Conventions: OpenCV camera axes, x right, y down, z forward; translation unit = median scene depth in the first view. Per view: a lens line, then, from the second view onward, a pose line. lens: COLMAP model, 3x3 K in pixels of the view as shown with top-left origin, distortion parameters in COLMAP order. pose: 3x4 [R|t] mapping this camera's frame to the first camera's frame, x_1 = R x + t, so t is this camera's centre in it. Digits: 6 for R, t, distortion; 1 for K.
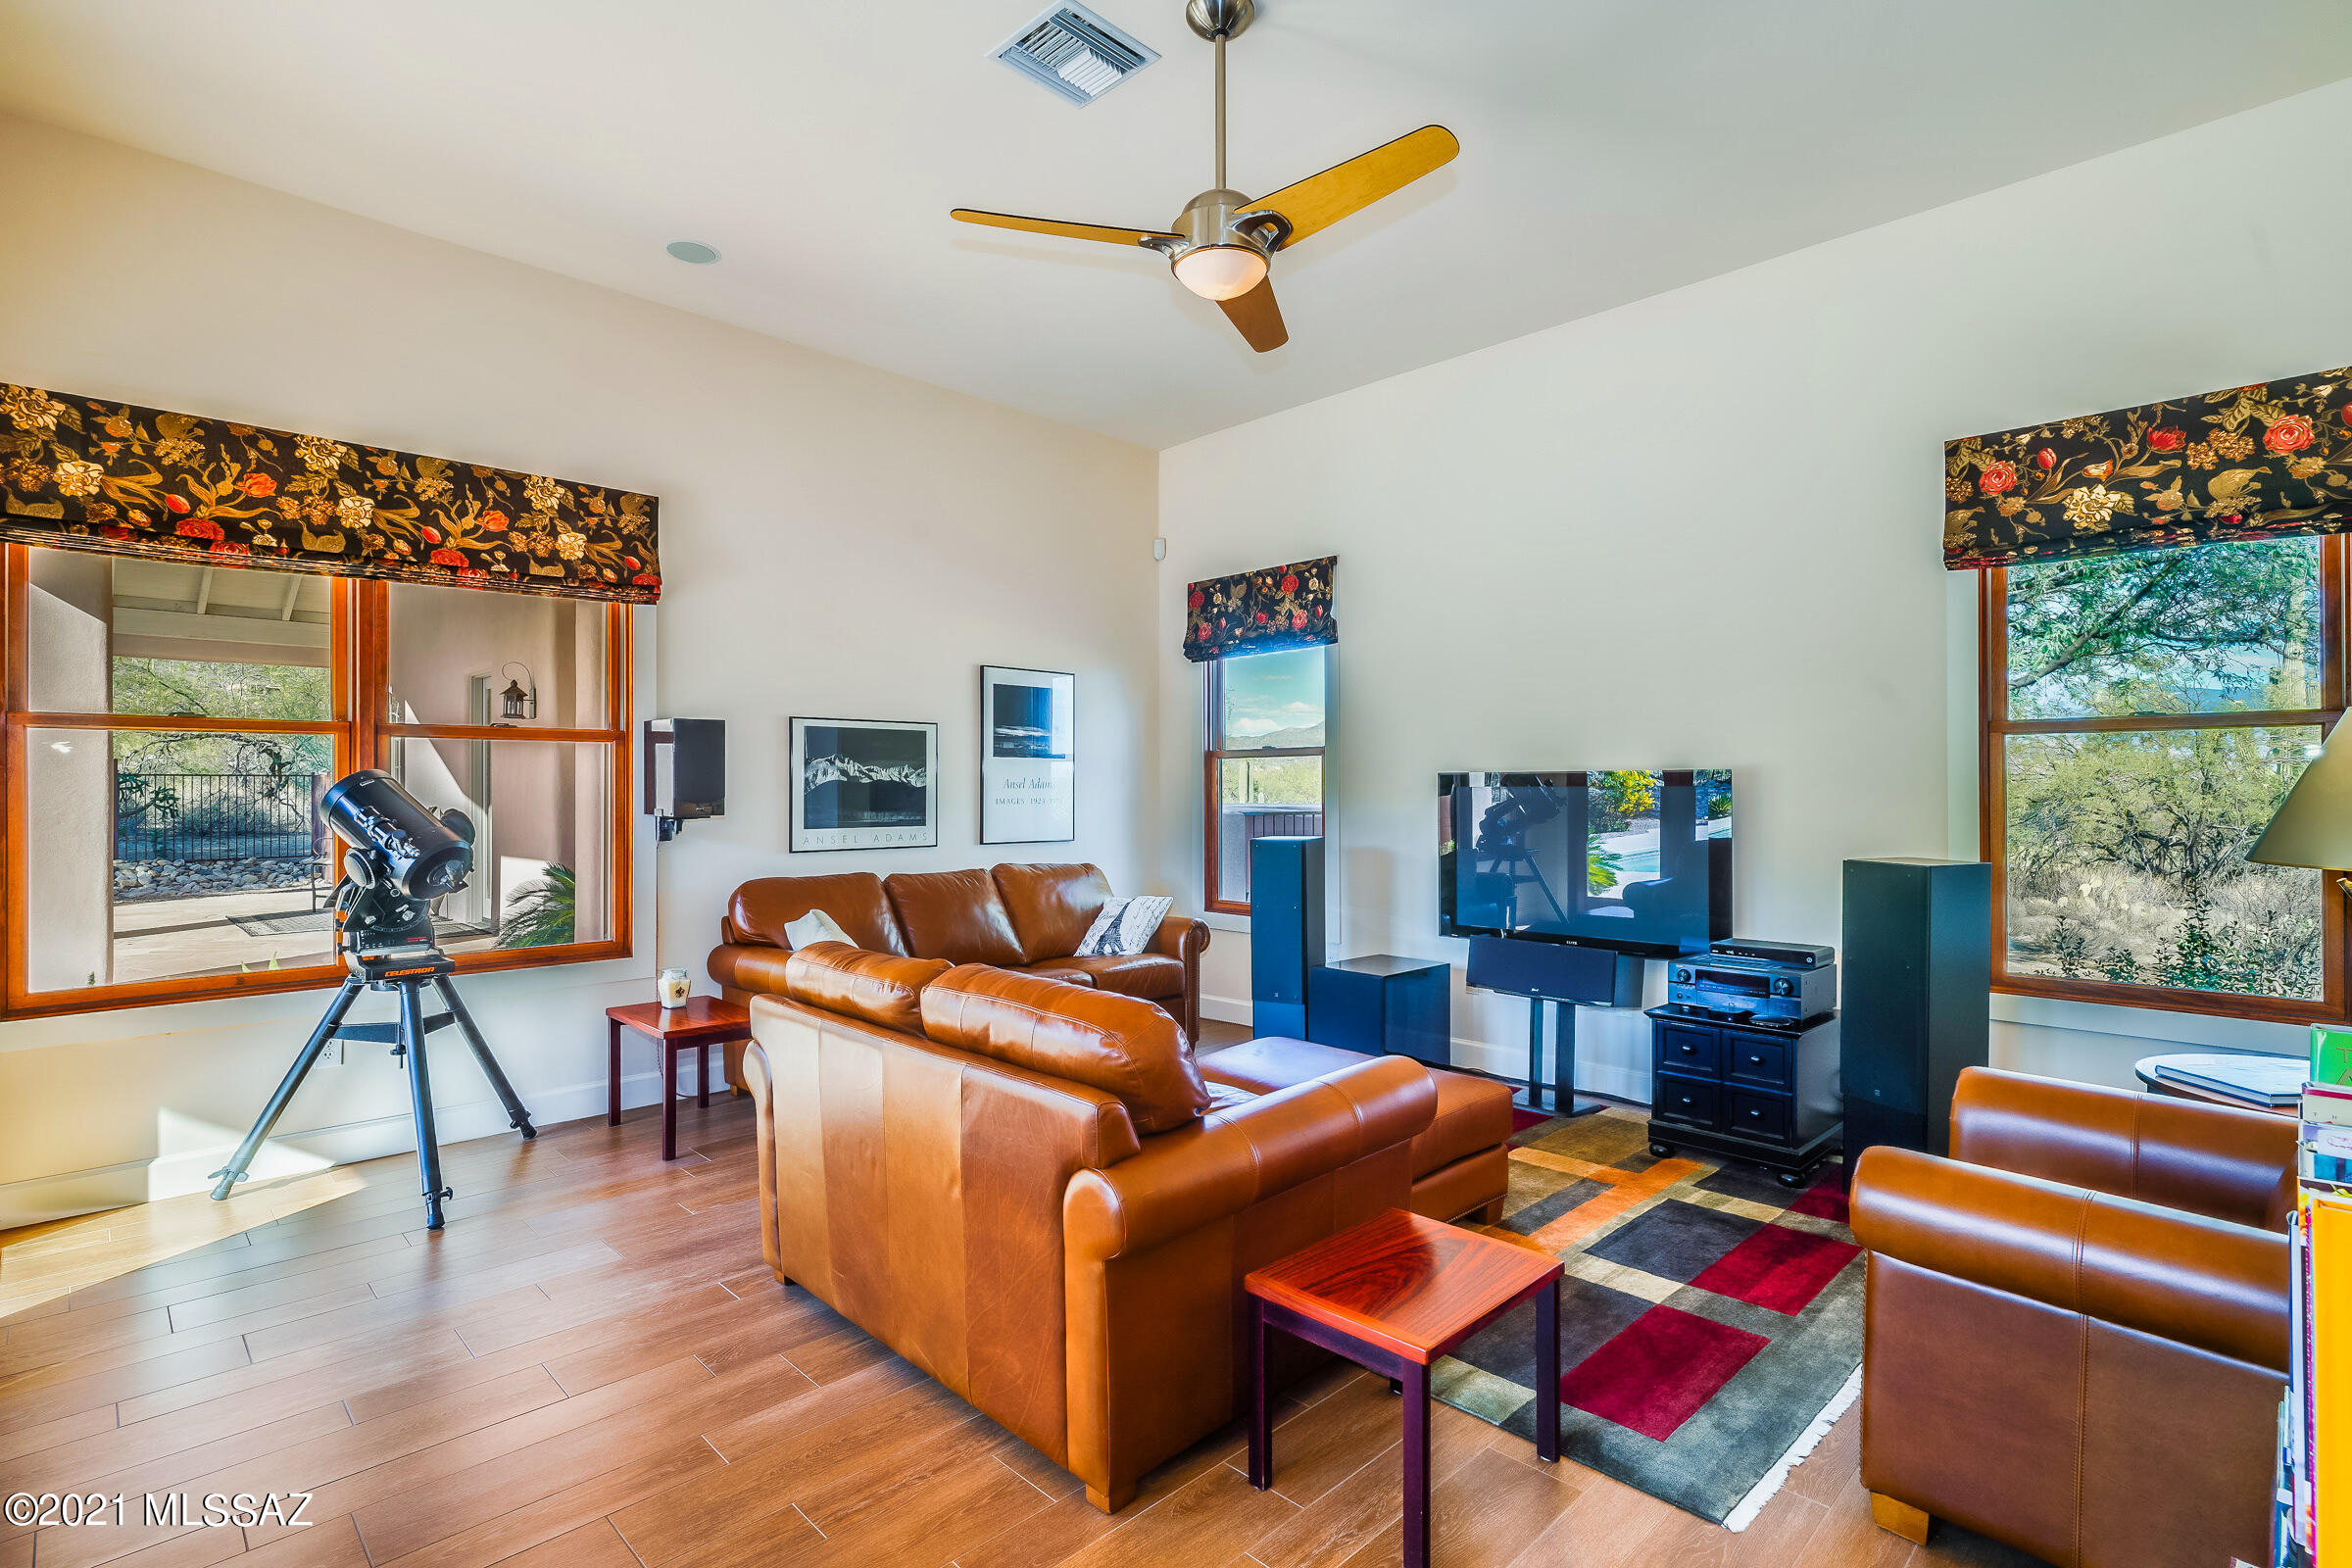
lens RADIAL K [[1118.9, 0, 1170.9], [0, 1118.9, 789.9], [0, 0, 1]] dist [-0.005466, 0.001110]
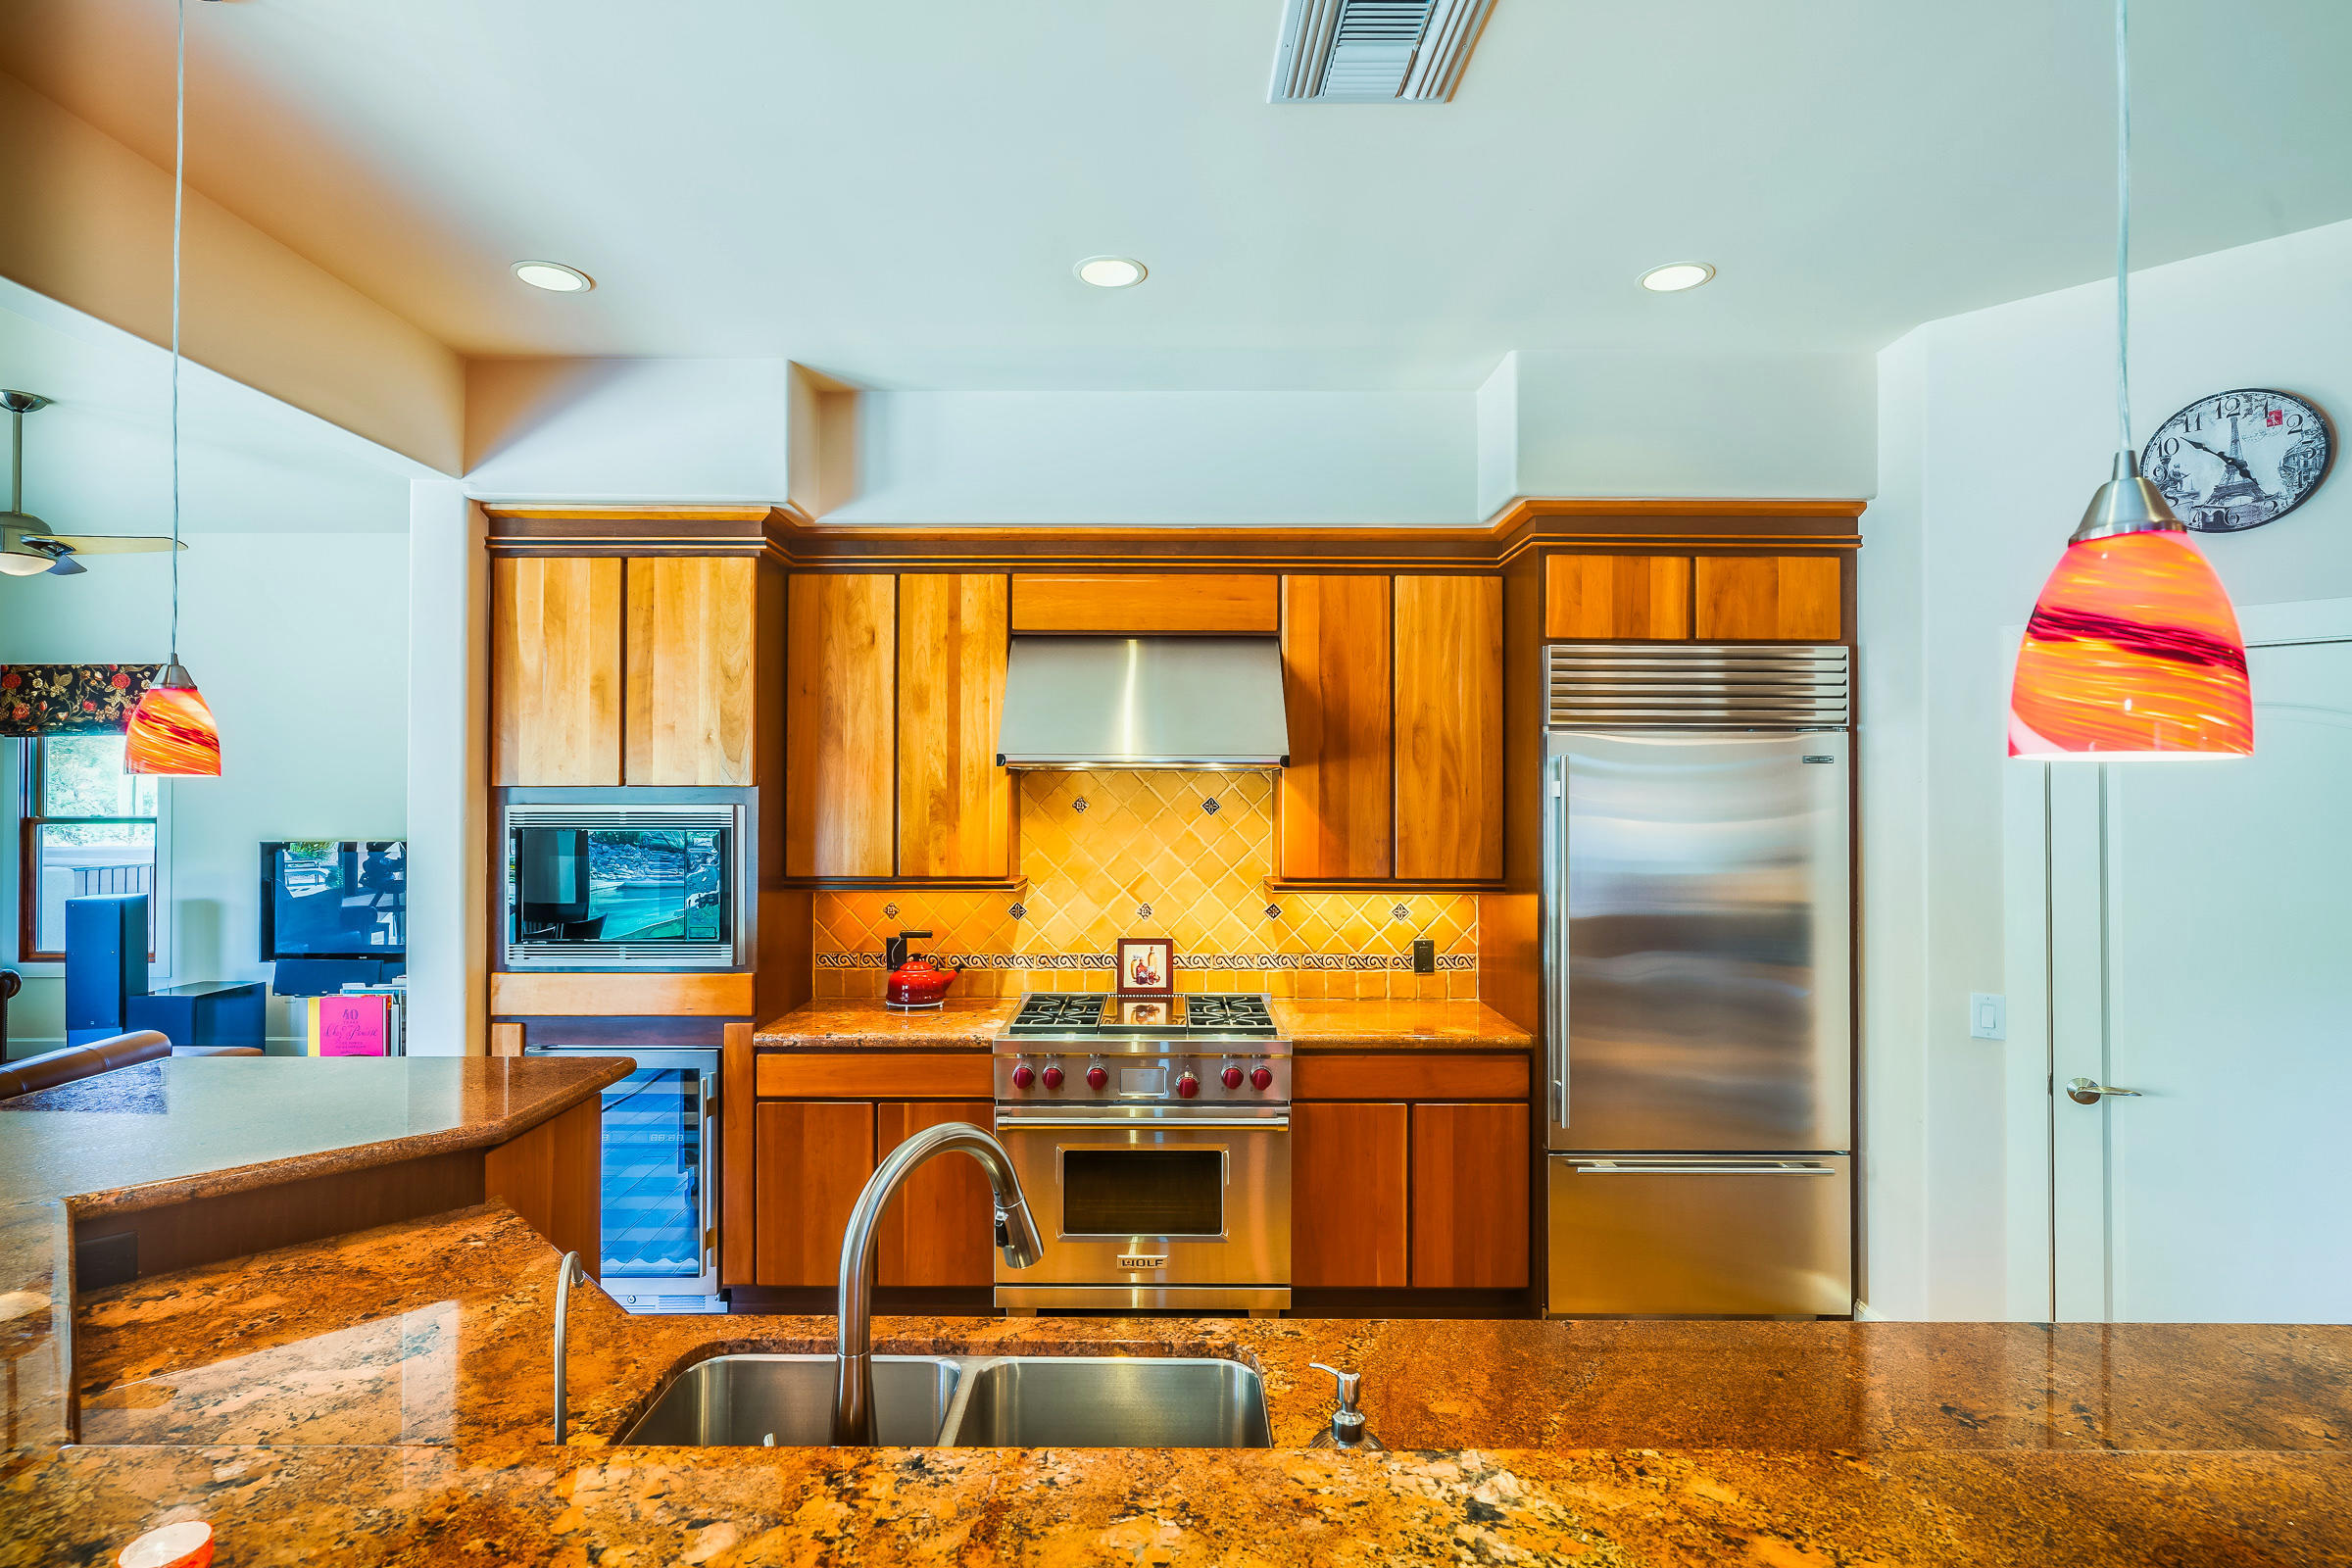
lens RADIAL K [[1118.9, 0, 1184.5], [0, 1118.9, 781.5], [0, 0, 1]] dist [-0.005466, 0.001110]
pose [[0.689630, 0.008498, 0.724112, 0.036491], [-0.001590, 0.999946, -0.010221, -0.084920], [-0.724160, 0.005898, 0.689607, -0.827227]]
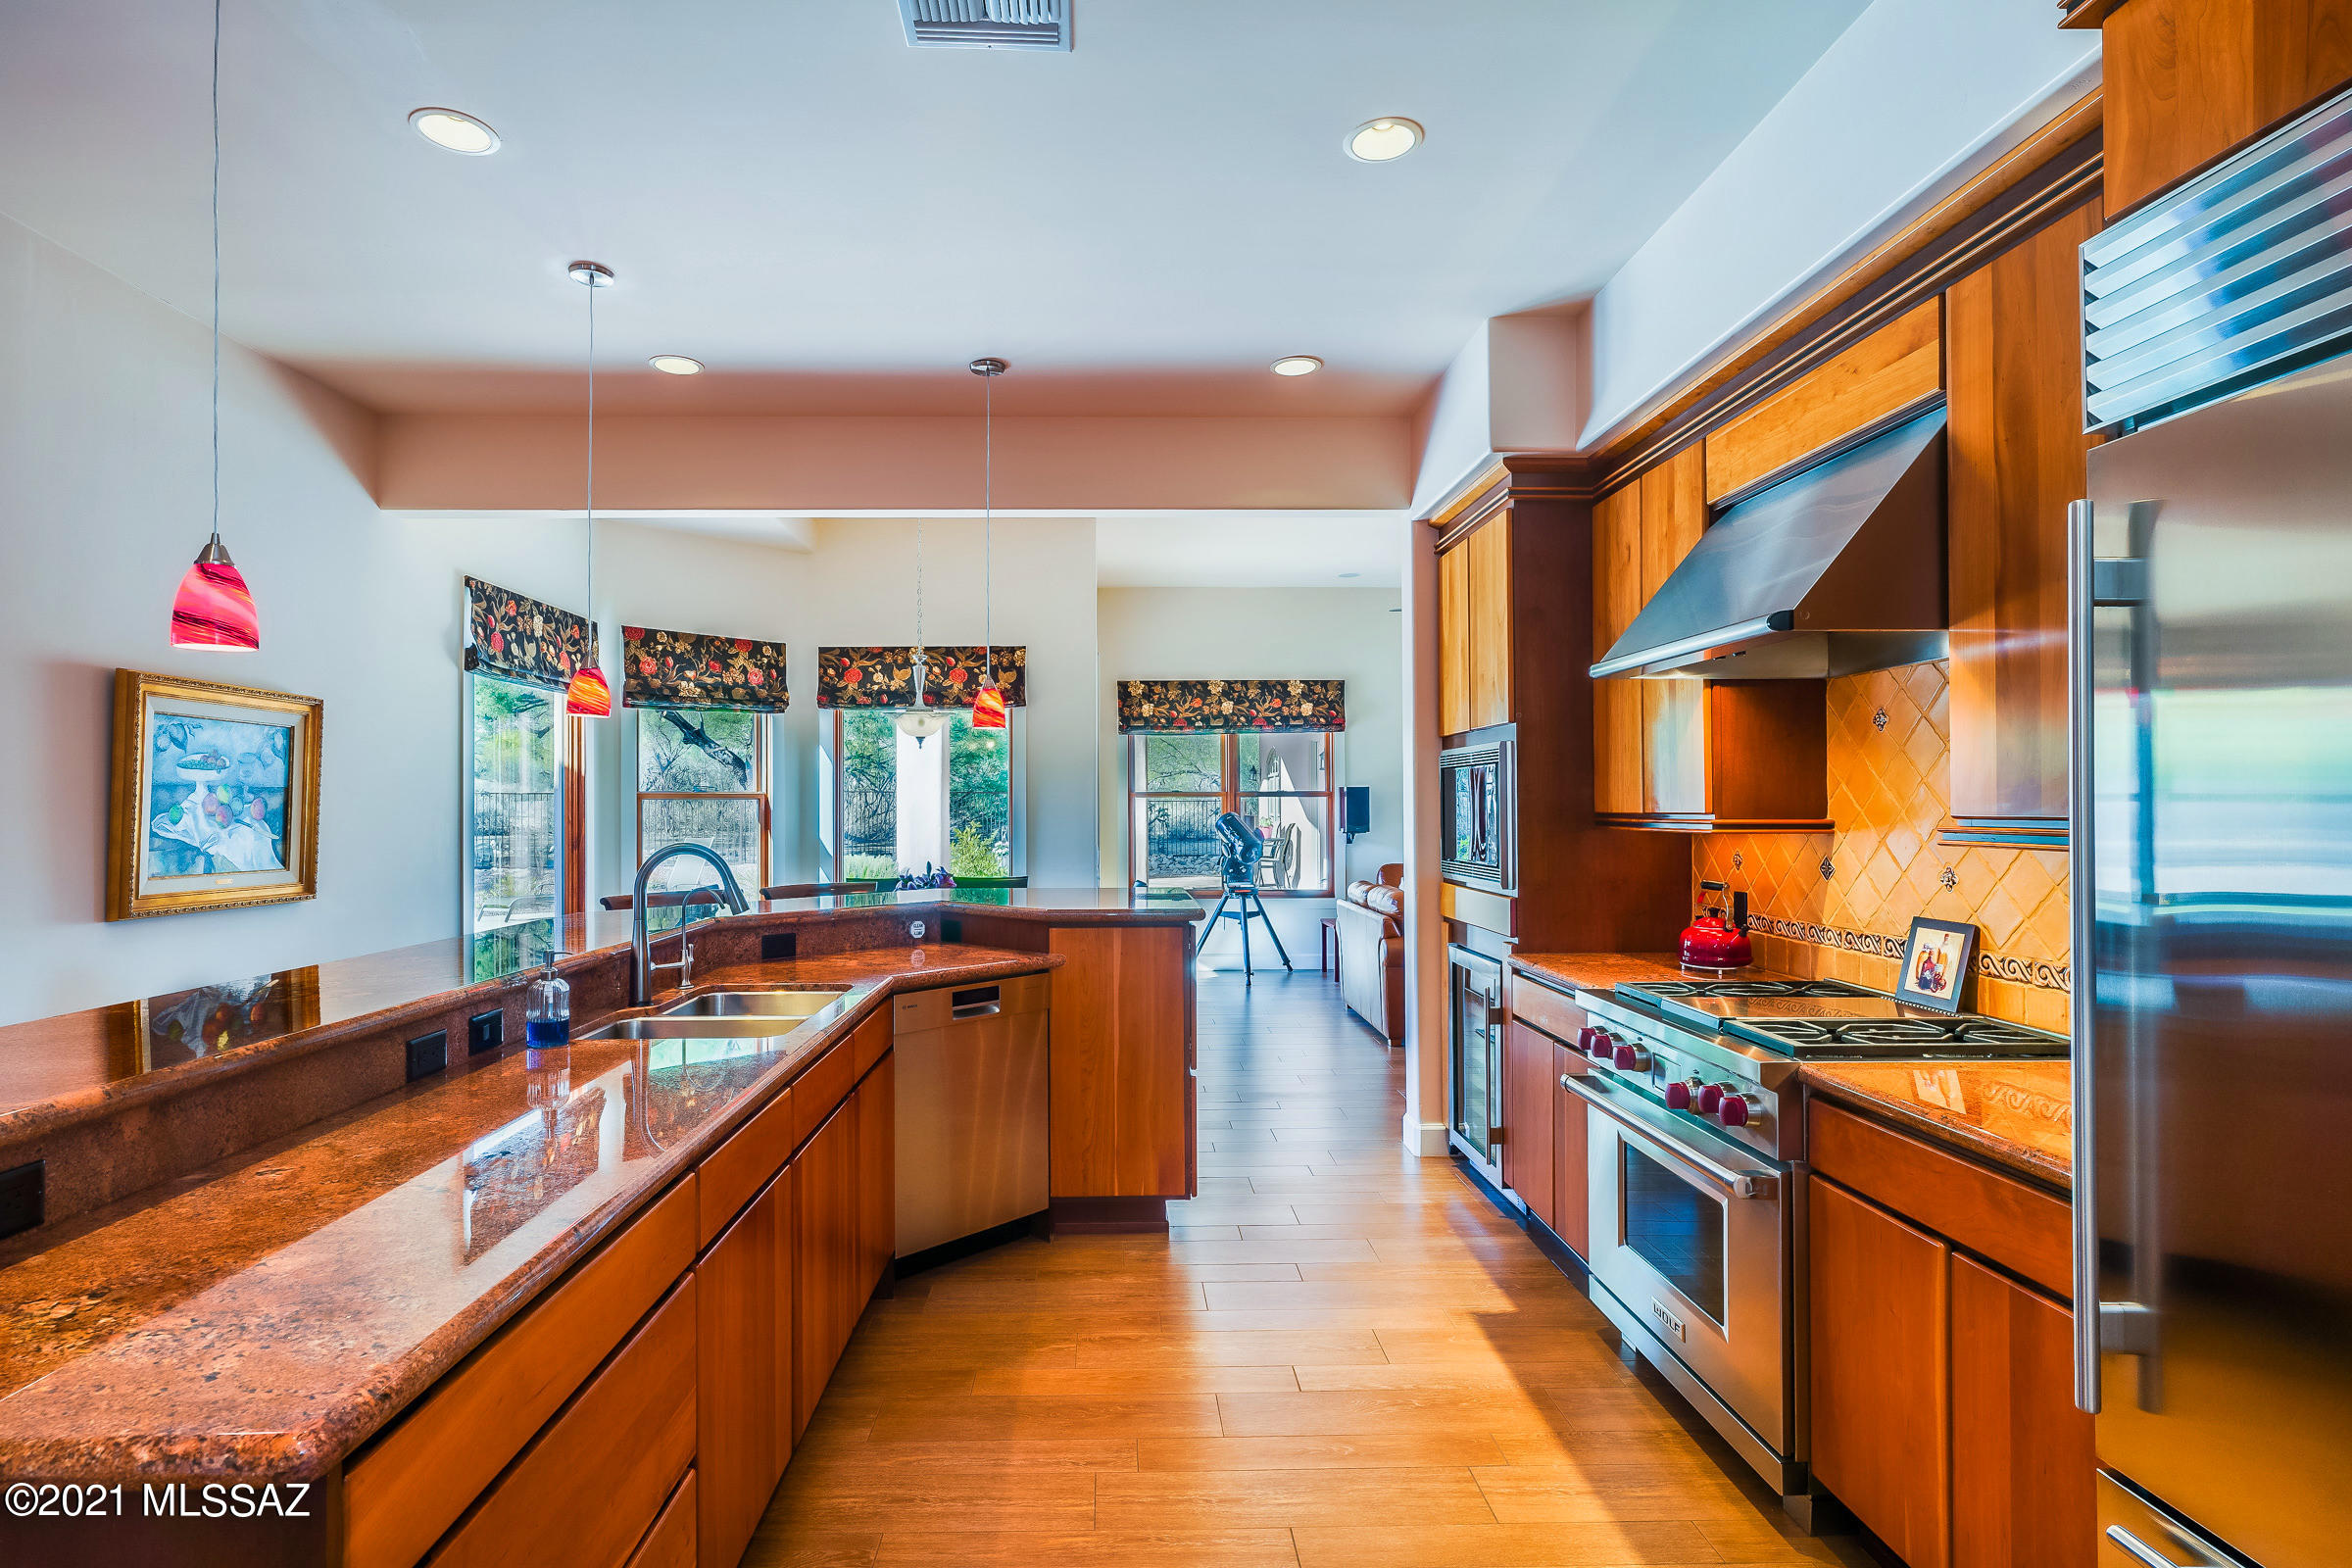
lens RADIAL K [[1183.0, 0, 1174.4], [0, 1183.0, 793.4], [0, 0, 1]] dist [-0.007641, -0.000958]
pose [[0.750852, -0.007893, -0.660423, 0.785444], [0.001586, 0.999947, -0.010148, -0.026772], [0.660468, 0.006572, 0.750825, -0.901129]]
